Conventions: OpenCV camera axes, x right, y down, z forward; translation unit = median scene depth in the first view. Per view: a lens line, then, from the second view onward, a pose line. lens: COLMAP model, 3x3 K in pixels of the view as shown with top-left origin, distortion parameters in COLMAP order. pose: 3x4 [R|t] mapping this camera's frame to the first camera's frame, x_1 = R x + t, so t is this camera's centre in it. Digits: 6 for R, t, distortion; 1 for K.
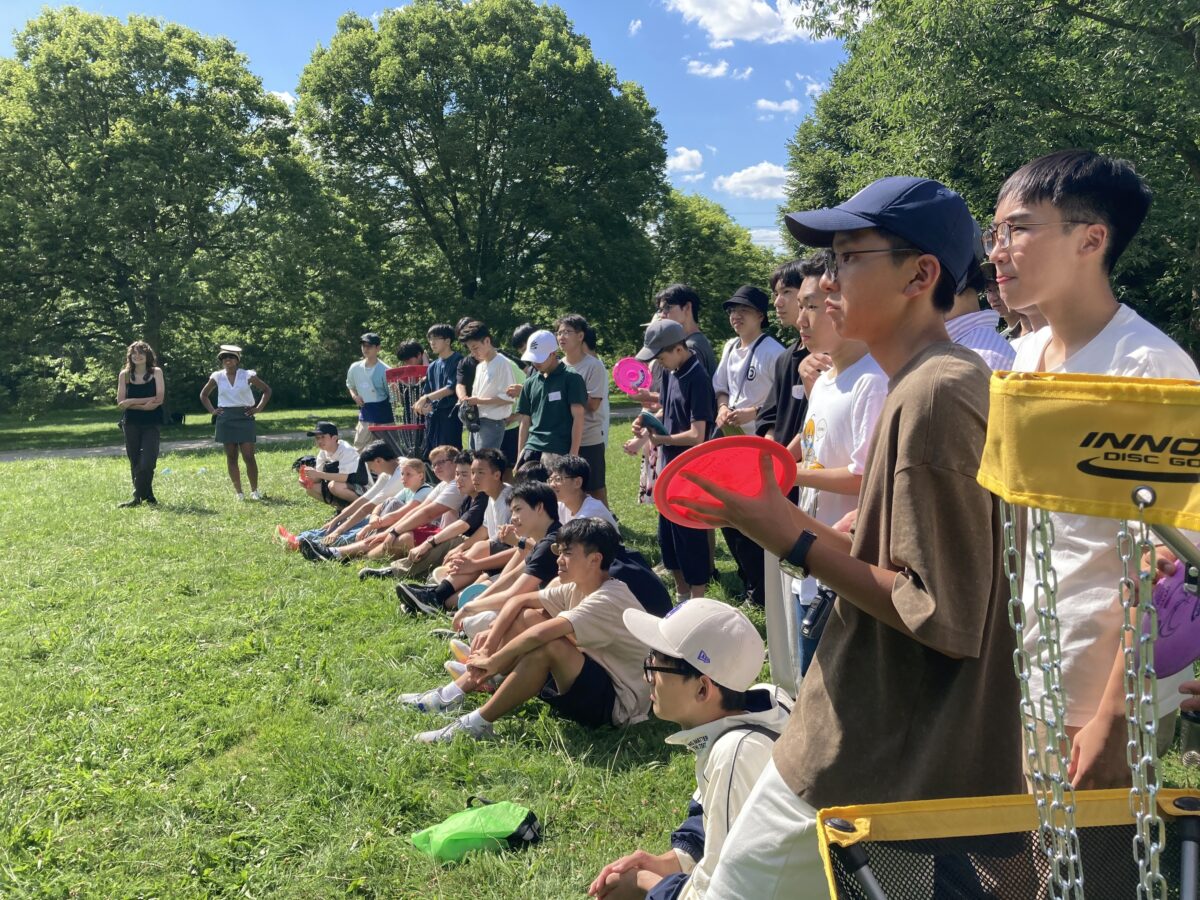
lens RADIAL K [[969.0, 0, 603.5], [0, 969.0, 452.5], [0, 0, 1]] dist [0.015002, -0.019430]
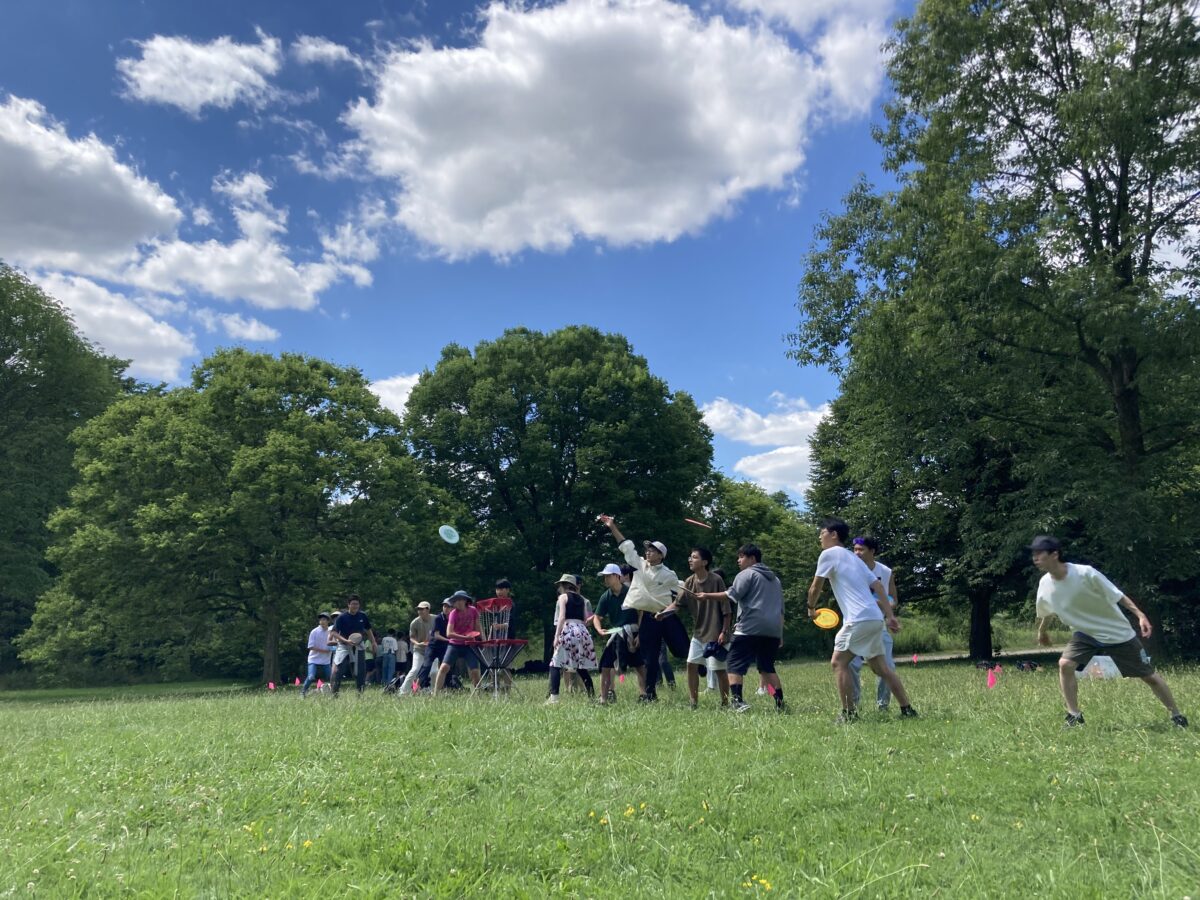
lens RADIAL K [[969.0, 0, 600.2], [0, 969.0, 450.0], [0, 0, 1]] dist [0.015002, -0.019430]
pose [[0.996608, -0.020289, -0.079761, 0.022684], [-0.003899, 0.956408, -0.292007, 0.036563], [0.082208, 0.291327, 0.953085, -0.127158]]
